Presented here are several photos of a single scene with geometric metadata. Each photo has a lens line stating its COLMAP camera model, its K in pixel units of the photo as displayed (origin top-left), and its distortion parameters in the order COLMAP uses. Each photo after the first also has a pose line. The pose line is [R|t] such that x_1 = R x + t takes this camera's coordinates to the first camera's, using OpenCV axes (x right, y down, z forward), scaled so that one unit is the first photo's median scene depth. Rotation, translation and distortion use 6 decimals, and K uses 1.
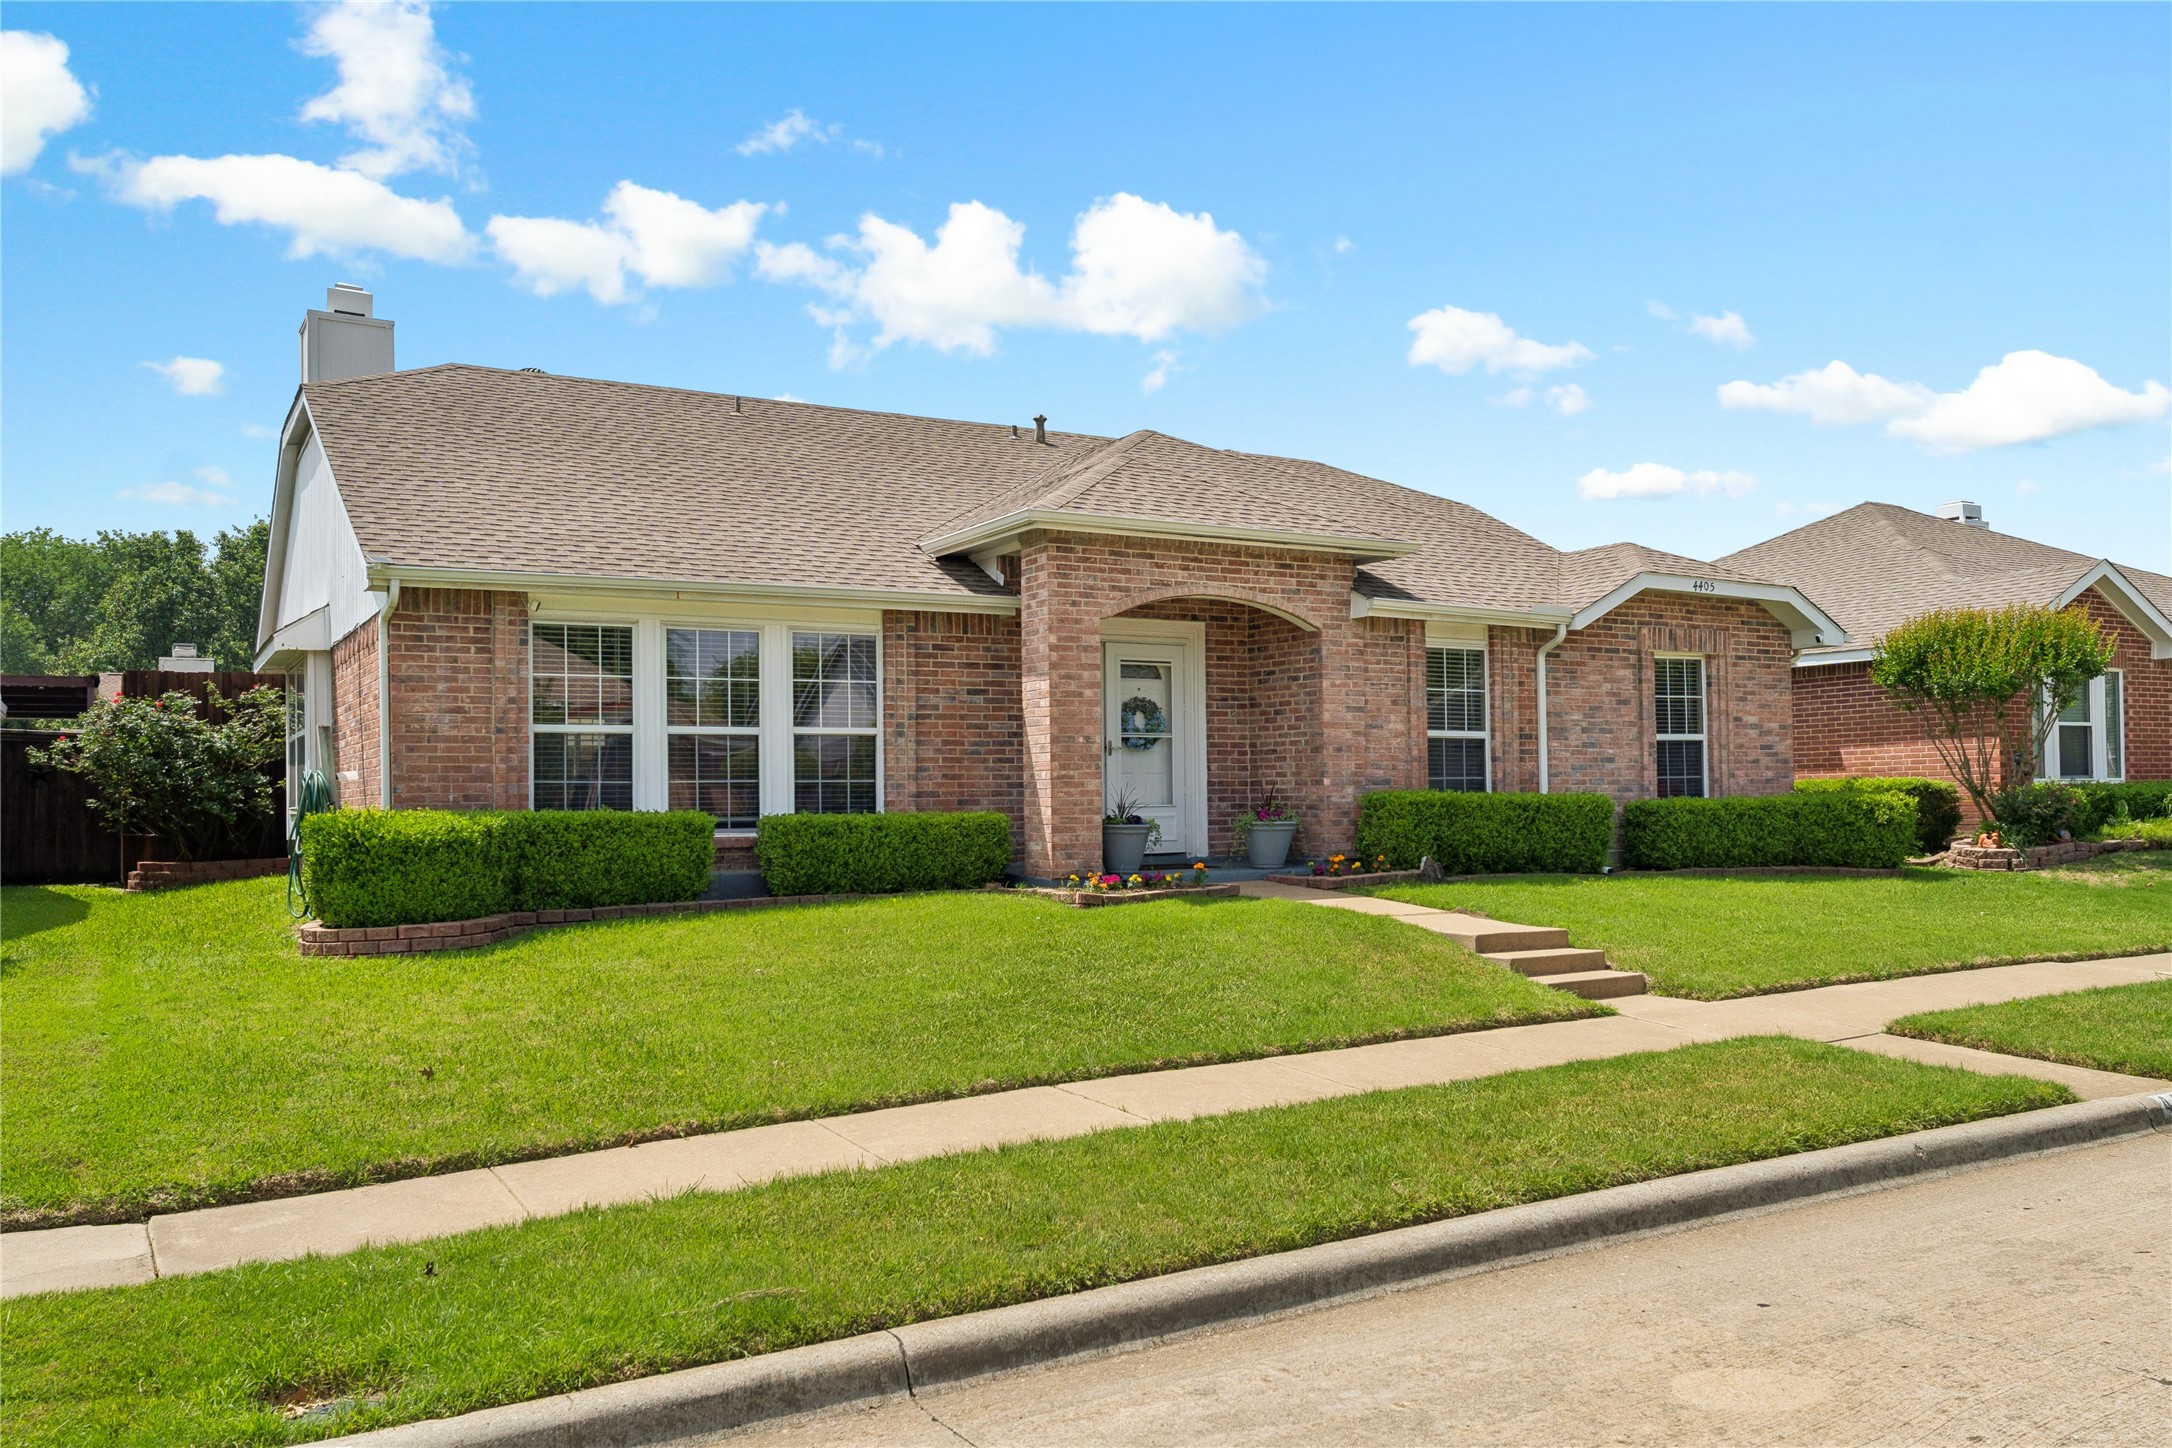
lens RADIAL K [[1691.5, 0, 1086.0], [0, 1691.5, 724.0], [0, 0, 1]] dist [0.001846, 0.000316]
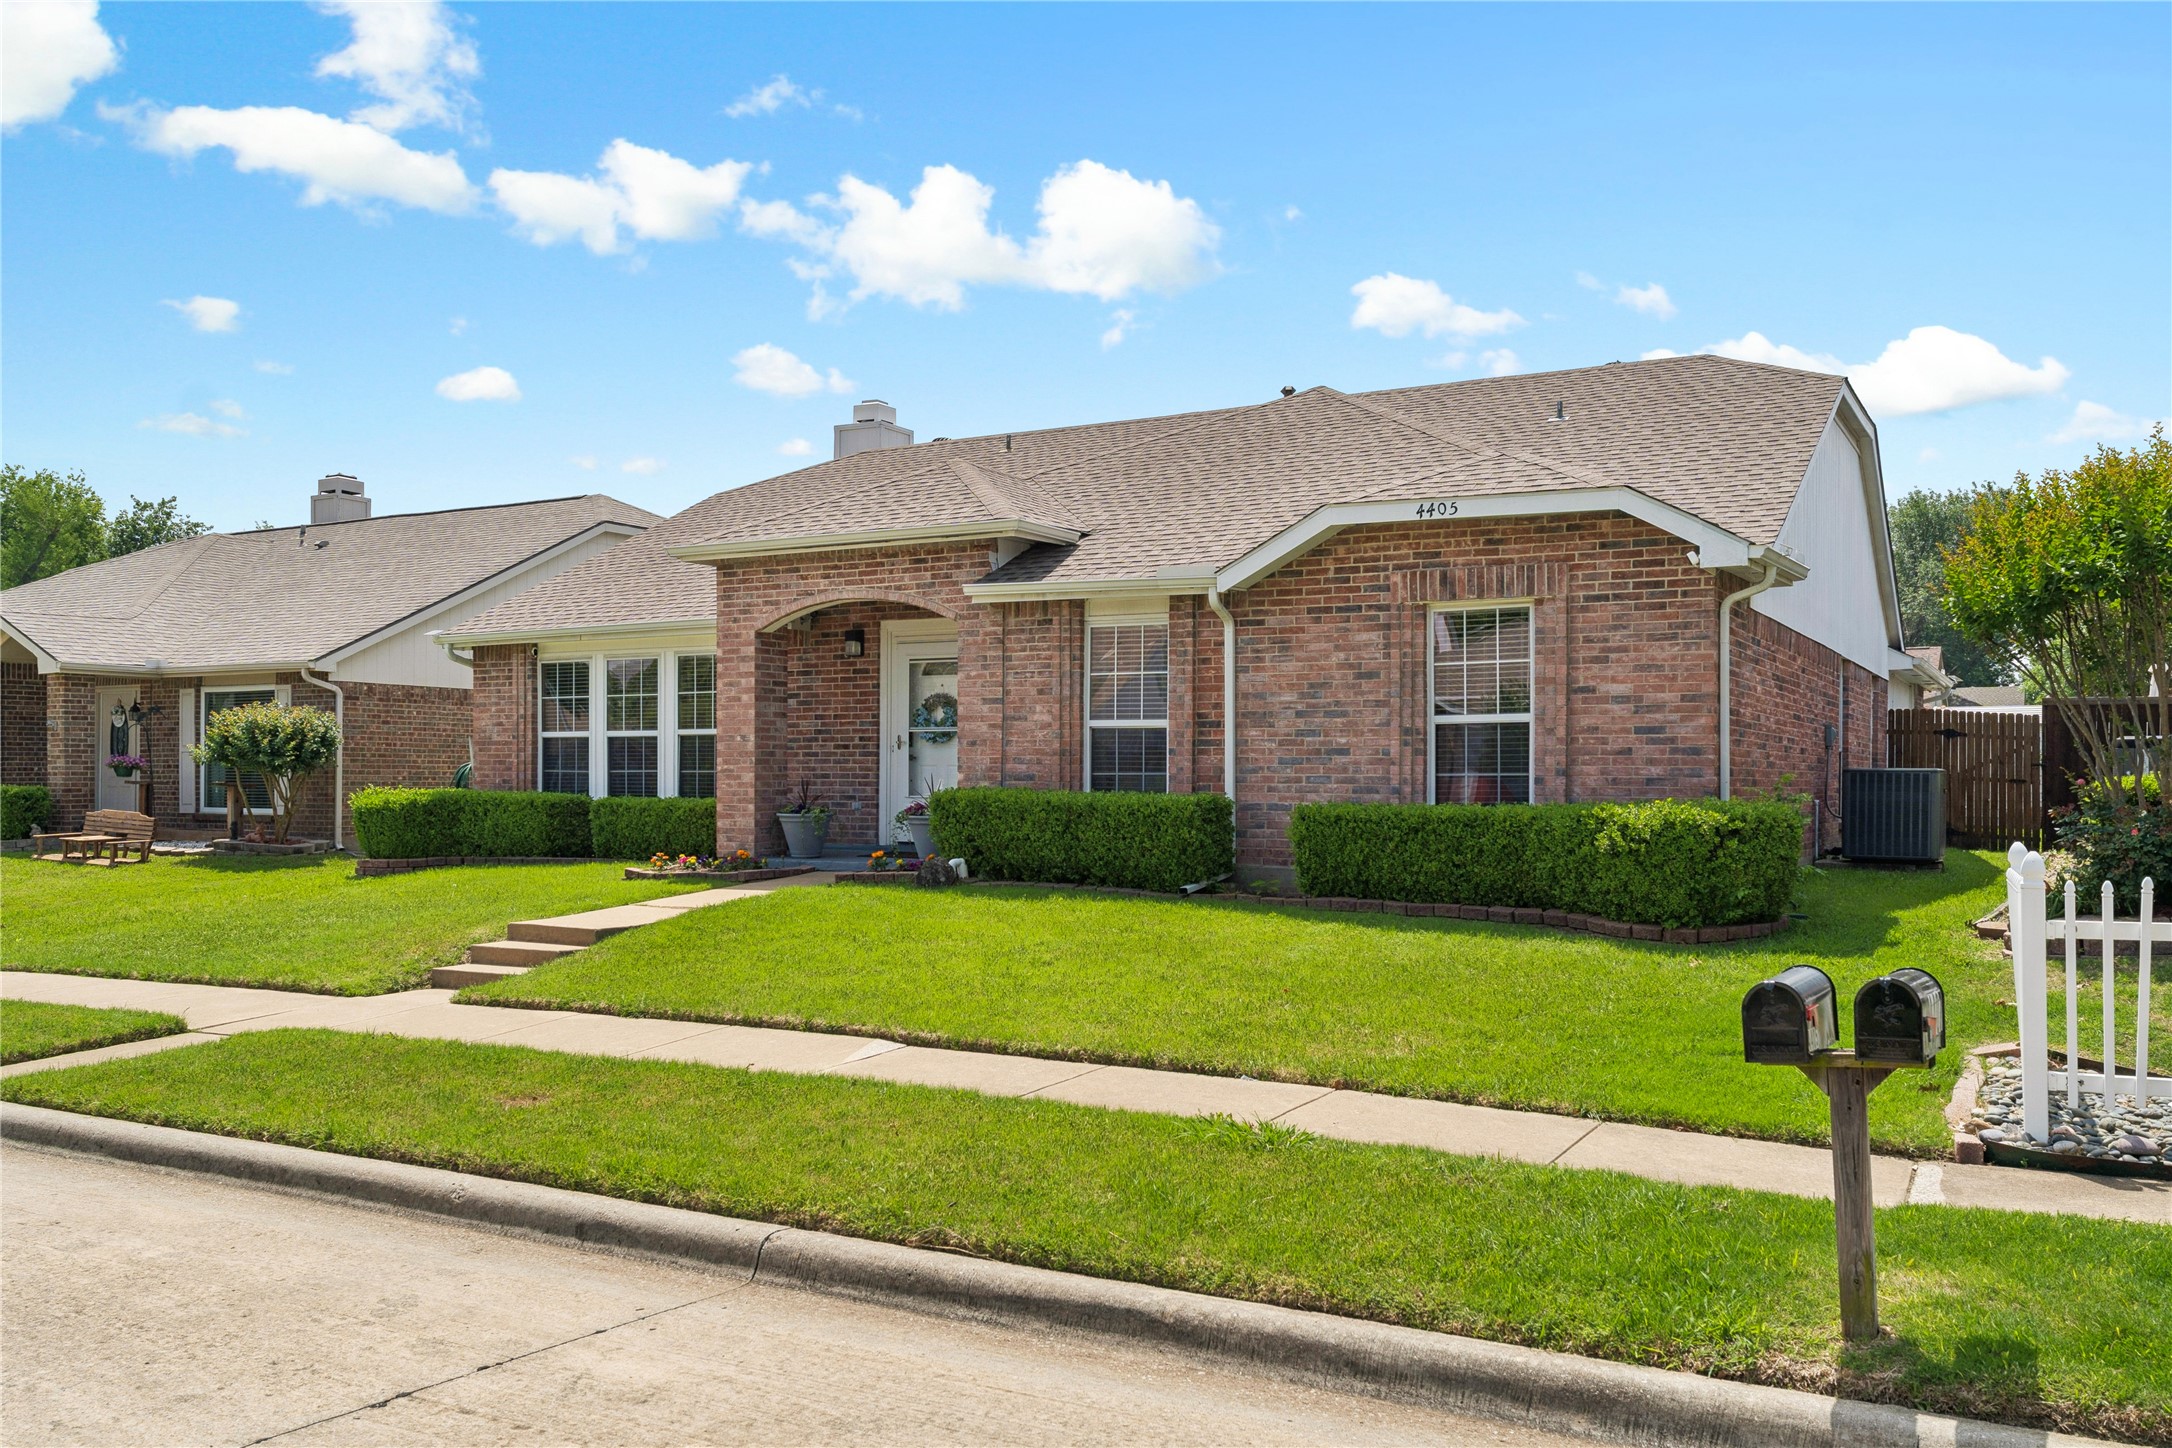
lens RADIAL K [[1638.4, 0, 1086.0], [0, 1638.4, 724.0], [0, 0, 1]] dist [0.003121, 0.000783]
pose [[0.522601, -0.013179, -0.852475, 0.999327], [0.031267, 0.999504, 0.003716, 0.002559], [0.852004, -0.028596, 0.522754, 0.576904]]
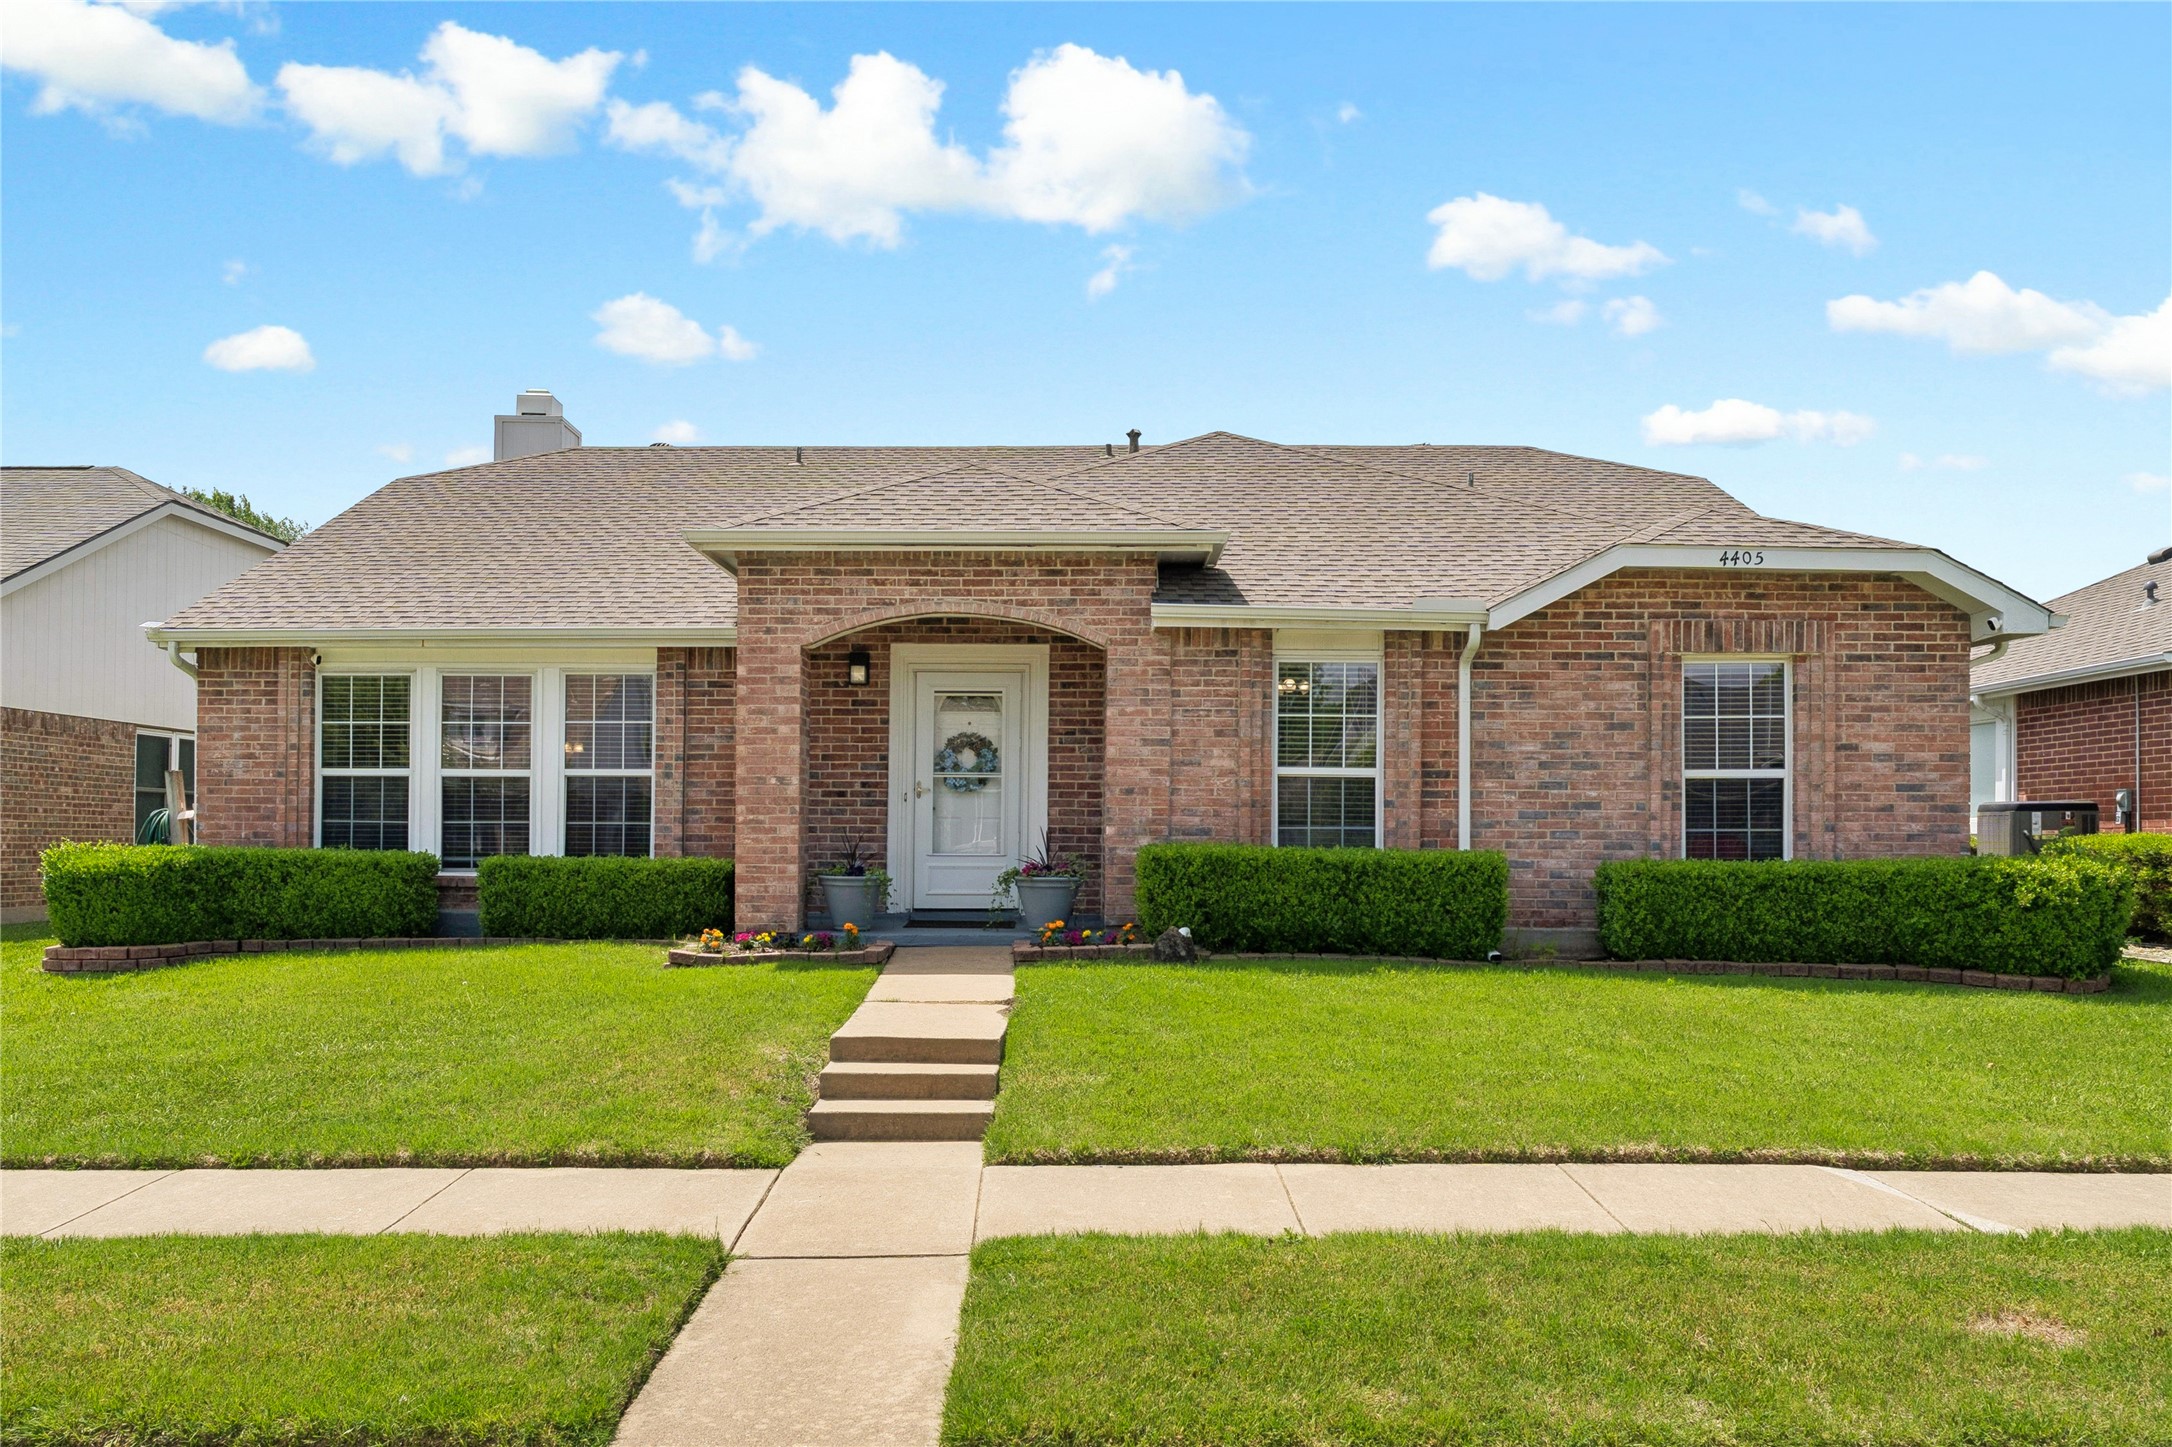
lens RADIAL K [[1531.4, 0, 1085.4], [0, 1531.4, 791.4], [0, 0, 1]] dist [-0.002490, -0.000163]
pose [[0.853552, 0.001386, -0.521006, 0.528622], [0.008481, 0.999827, 0.016553, 0.002569], [0.520939, -0.018547, 0.853393, 0.360705]]
